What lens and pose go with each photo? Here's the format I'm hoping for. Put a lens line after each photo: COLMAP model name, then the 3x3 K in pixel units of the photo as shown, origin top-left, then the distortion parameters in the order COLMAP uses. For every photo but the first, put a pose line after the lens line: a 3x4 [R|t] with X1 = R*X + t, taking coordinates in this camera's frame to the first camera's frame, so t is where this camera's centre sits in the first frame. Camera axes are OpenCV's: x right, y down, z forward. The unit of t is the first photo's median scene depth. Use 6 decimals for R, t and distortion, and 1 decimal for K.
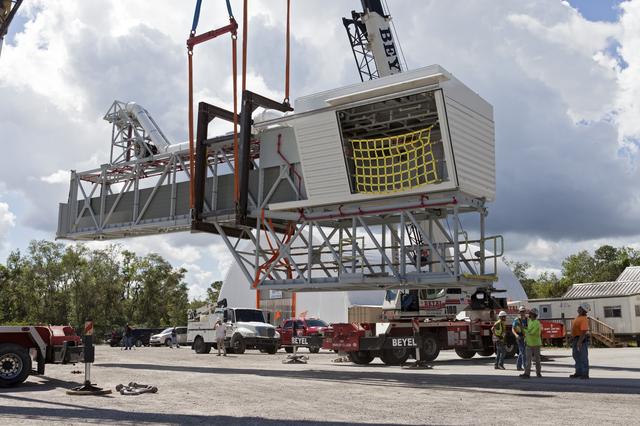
lens RADIAL K [[763.4, 0, 320.0], [0, 763.4, 213.0], [0, 0, 1]] dist [-0.014026, 0.007262]
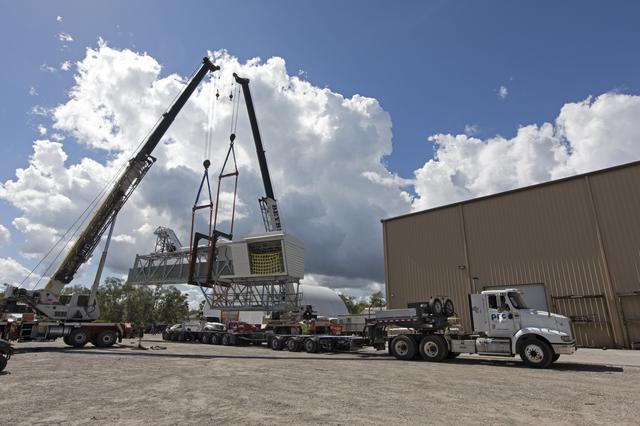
lens RADIAL K [[406.3, 0, 335.3], [0, 406.3, 215.1], [0, 0, 1]] dist [0.001118, 0.000259]
pose [[0.986438, 0.059014, 0.153157, 0.087107], [-0.040806, 0.992005, -0.119418, -0.060956], [-0.158980, 0.111549, 0.980960, -0.382739]]
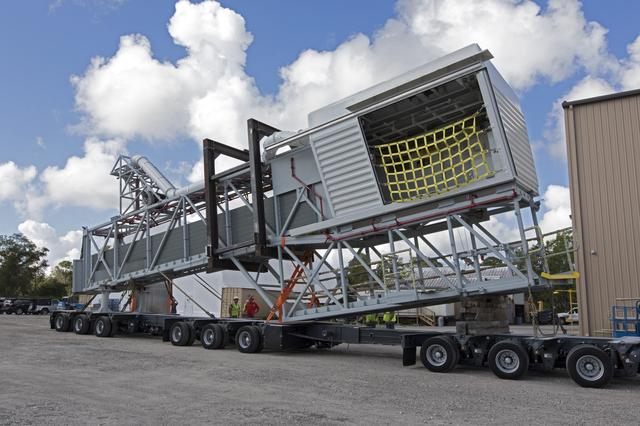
lens RADIAL K [[515.3, 0, 320.0], [0, 515.3, 213.0], [0, 0, 1]] dist [0.003503, 0.003186]
pose [[0.991112, -0.109336, 0.075774, -0.069986], [0.115327, 0.990118, -0.079794, 0.021071], [-0.066301, 0.087823, 0.993927, 0.335758]]
